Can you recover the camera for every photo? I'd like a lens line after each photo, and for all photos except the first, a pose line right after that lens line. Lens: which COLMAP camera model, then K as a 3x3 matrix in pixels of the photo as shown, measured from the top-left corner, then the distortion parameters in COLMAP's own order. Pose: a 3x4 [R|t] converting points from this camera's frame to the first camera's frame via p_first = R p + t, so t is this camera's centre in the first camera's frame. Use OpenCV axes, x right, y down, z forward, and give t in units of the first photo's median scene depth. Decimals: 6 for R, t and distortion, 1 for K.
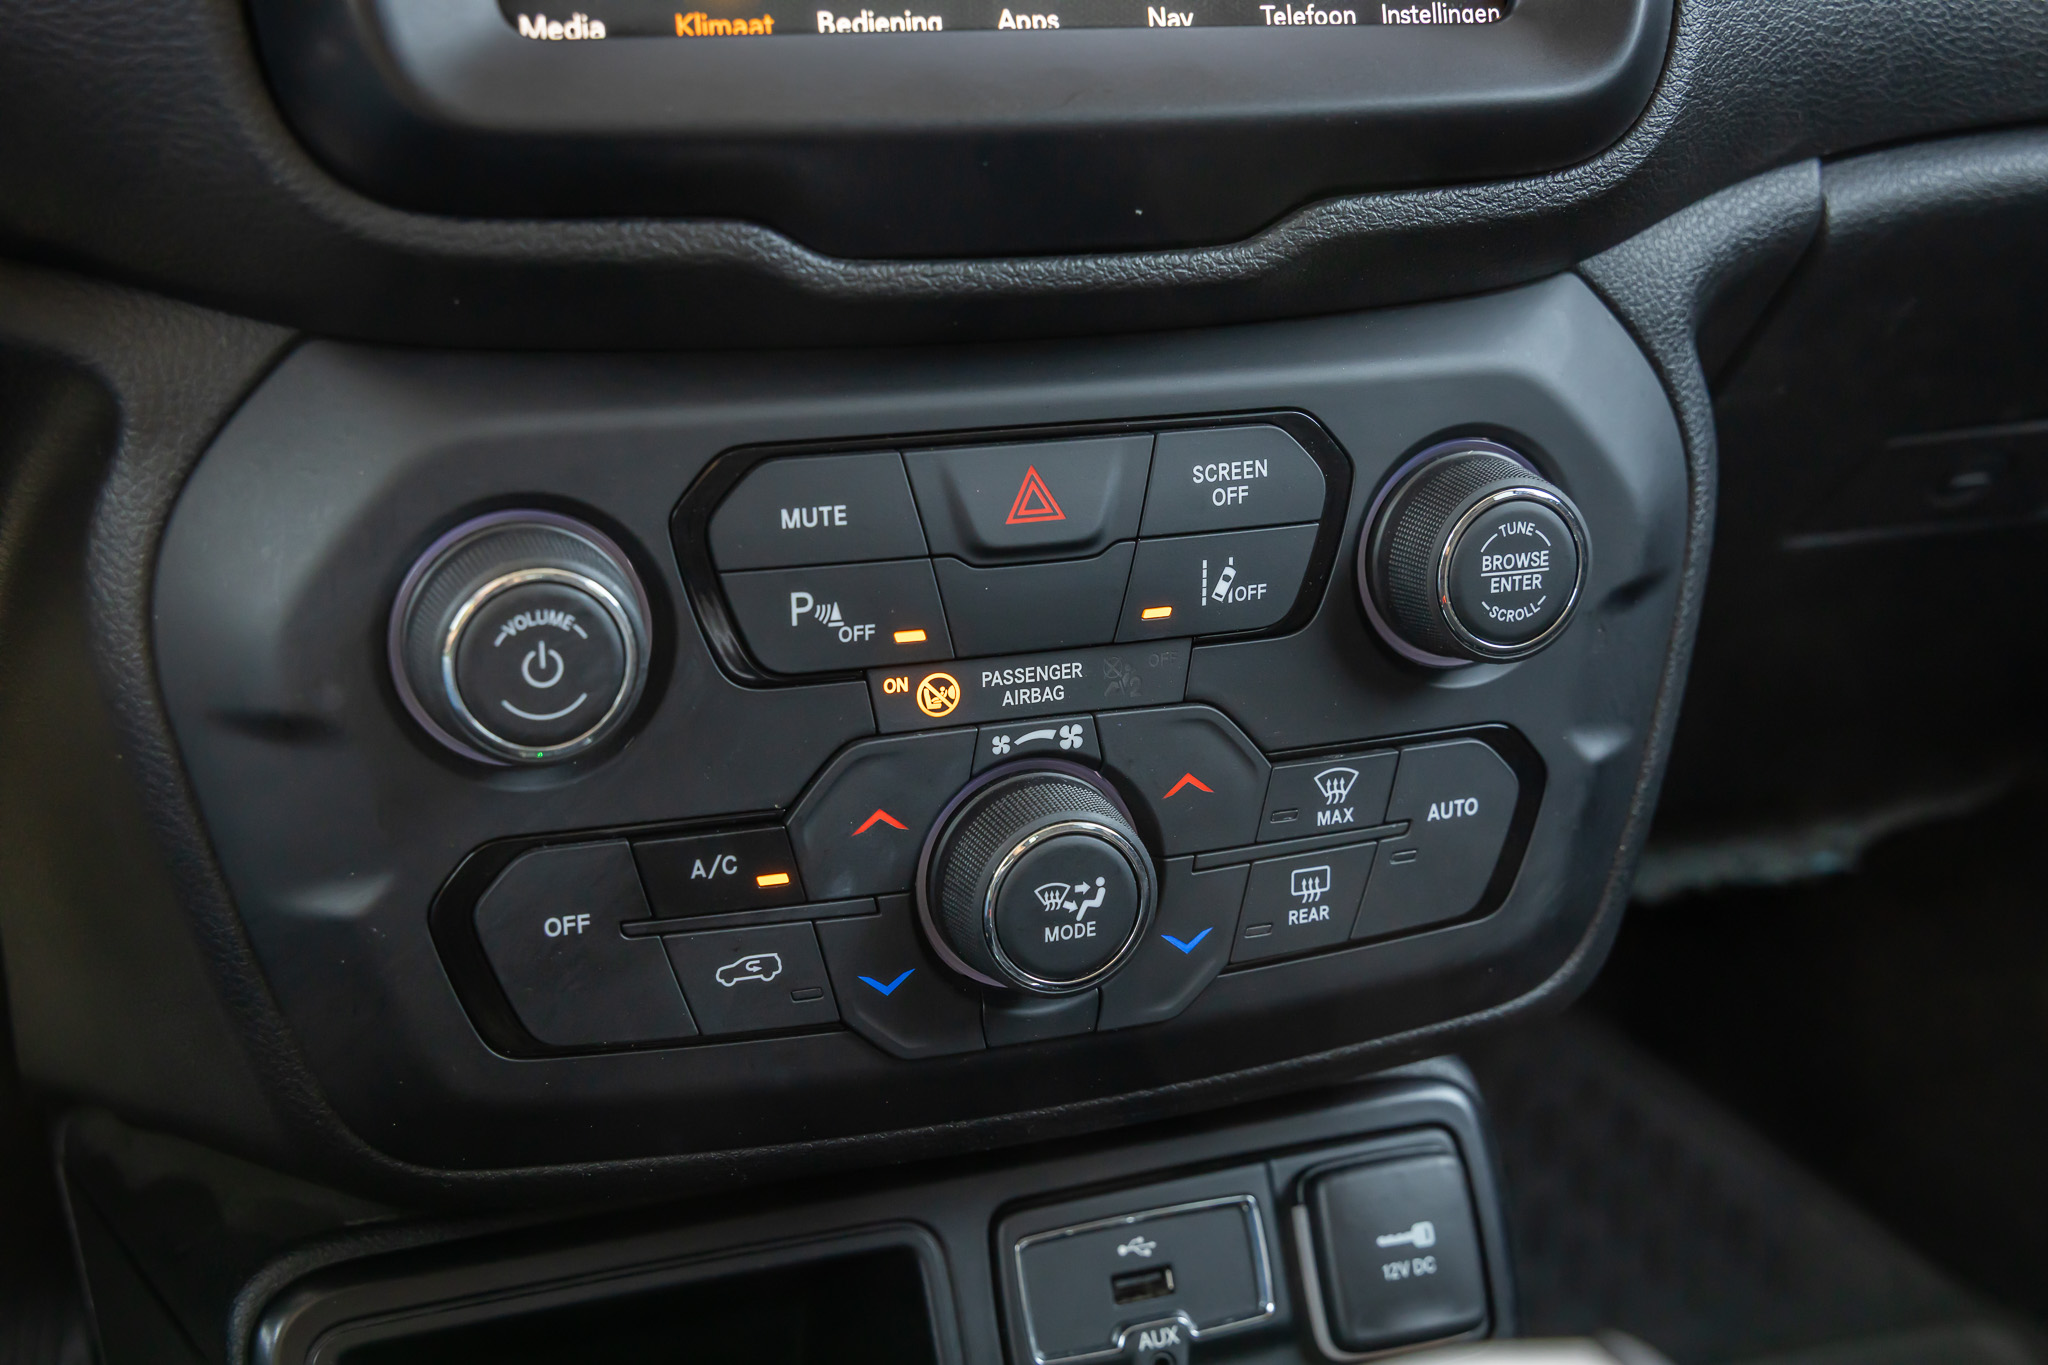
lens RADIAL K [[2620.8, 0, 1024.0], [0, 2620.8, 682.5], [0, 0, 1]] dist [-0.001929, 0.005717]
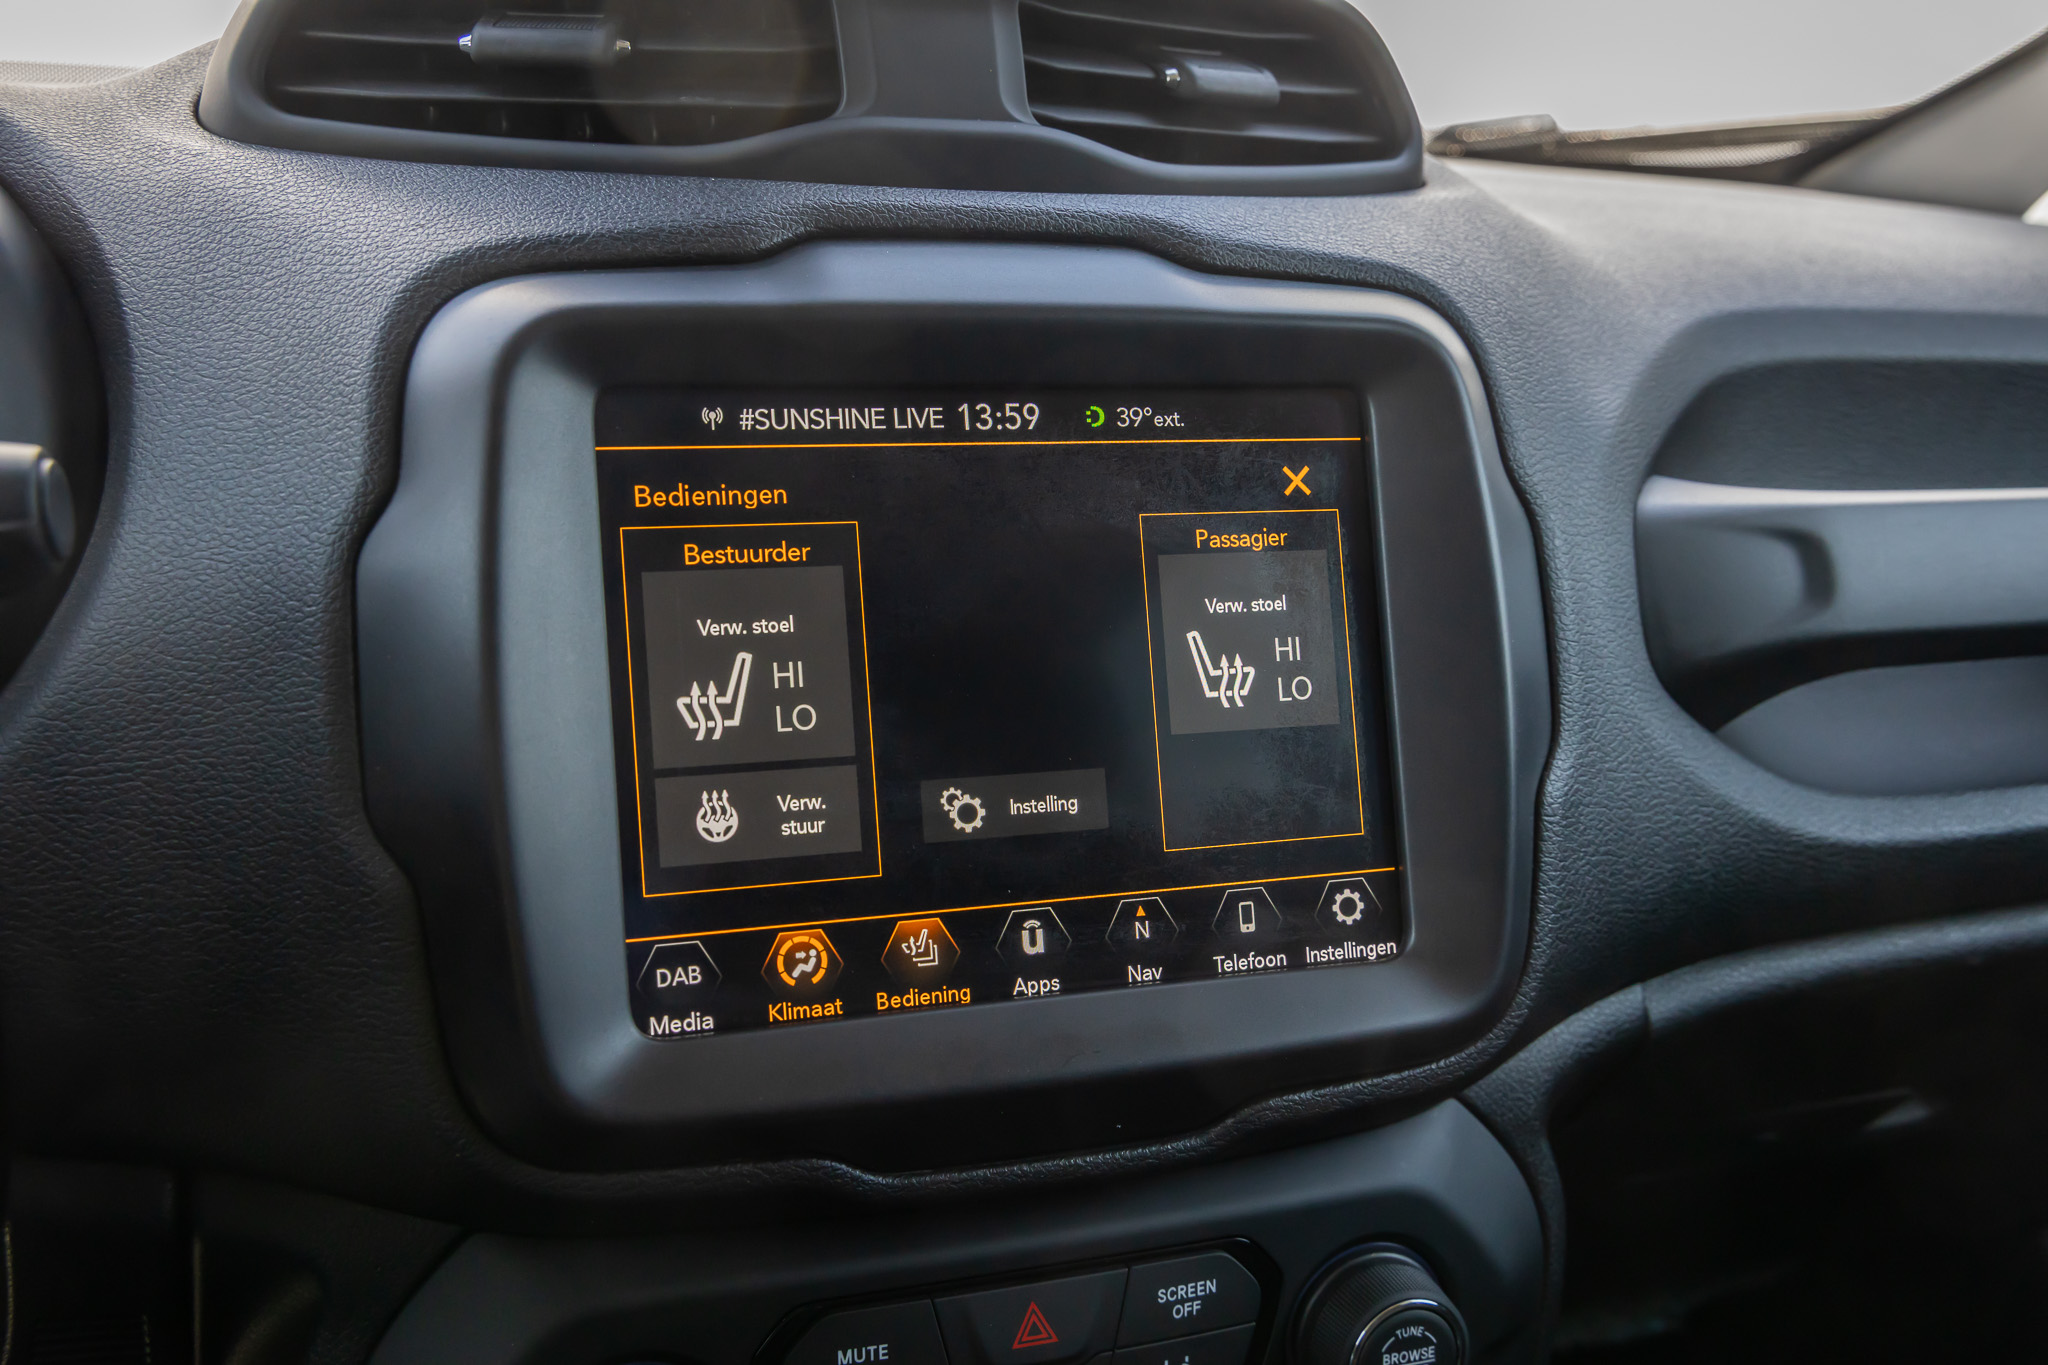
lens RADIAL K [[2089.7, 0, 1029.6], [0, 2089.7, 692.1], [0, 0, 1]] dist [0.021422, 0.005118]
pose [[0.999819, 0.017950, 0.006259, -0.010194], [-0.017262, 0.995171, -0.096627, -0.273402], [-0.007963, 0.096502, 0.995301, -0.050208]]
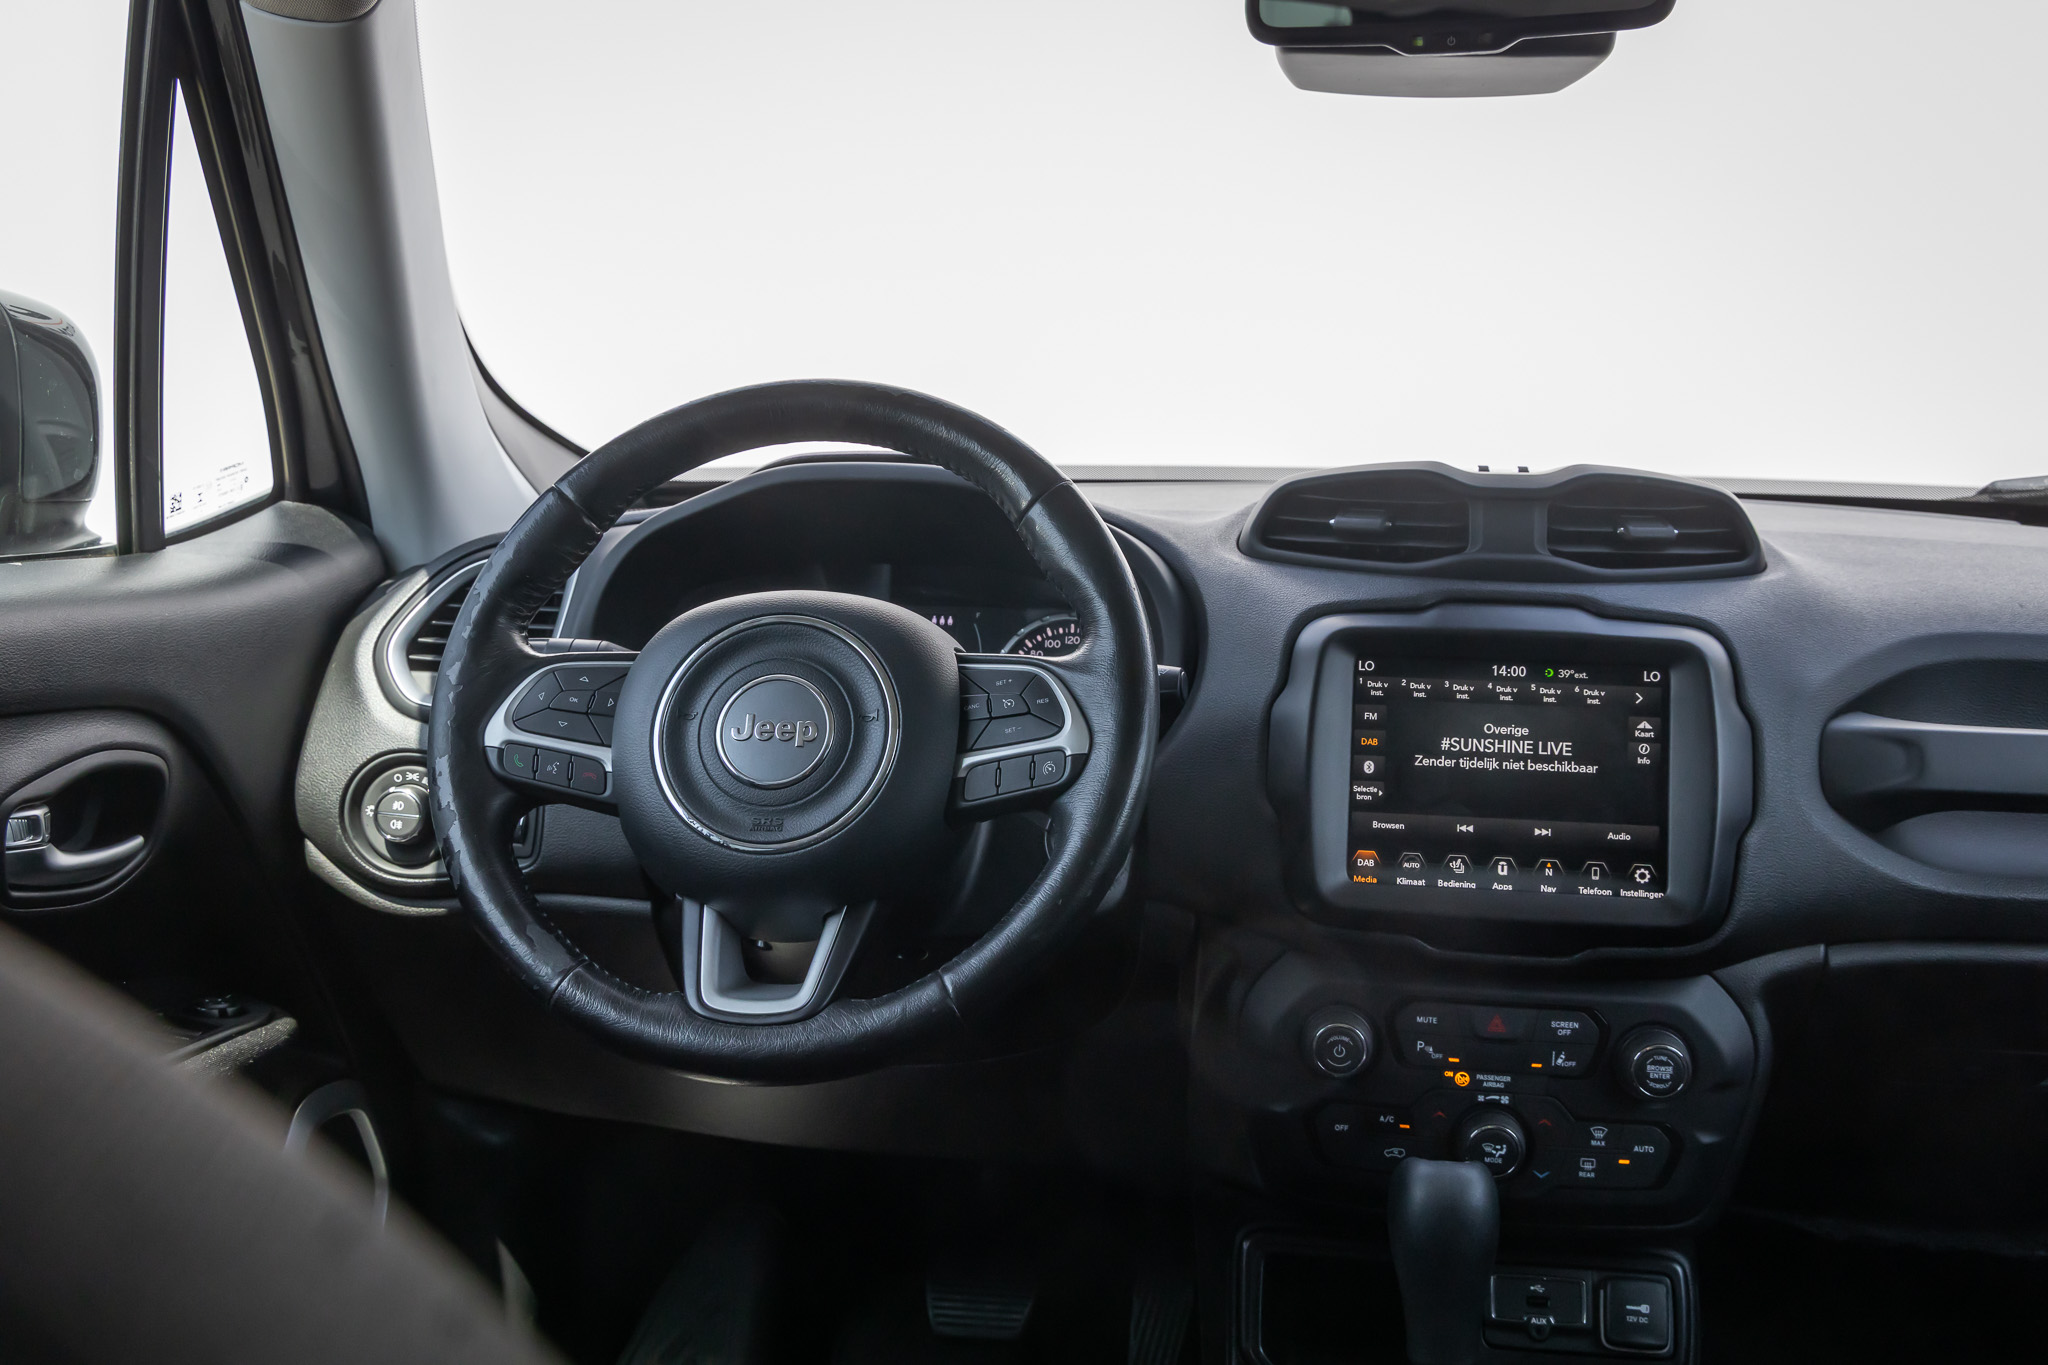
lens RADIAL K [[1915.4, 0, 1030.6], [0, 1915.4, 684.6], [0, 0, 1]] dist [-0.001742, -0.009598]
pose [[0.885115, 0.079887, -0.458464, 0.539966], [-0.160406, 0.977156, -0.139413, -0.056212], [0.436853, 0.196937, 0.877710, -1.414446]]
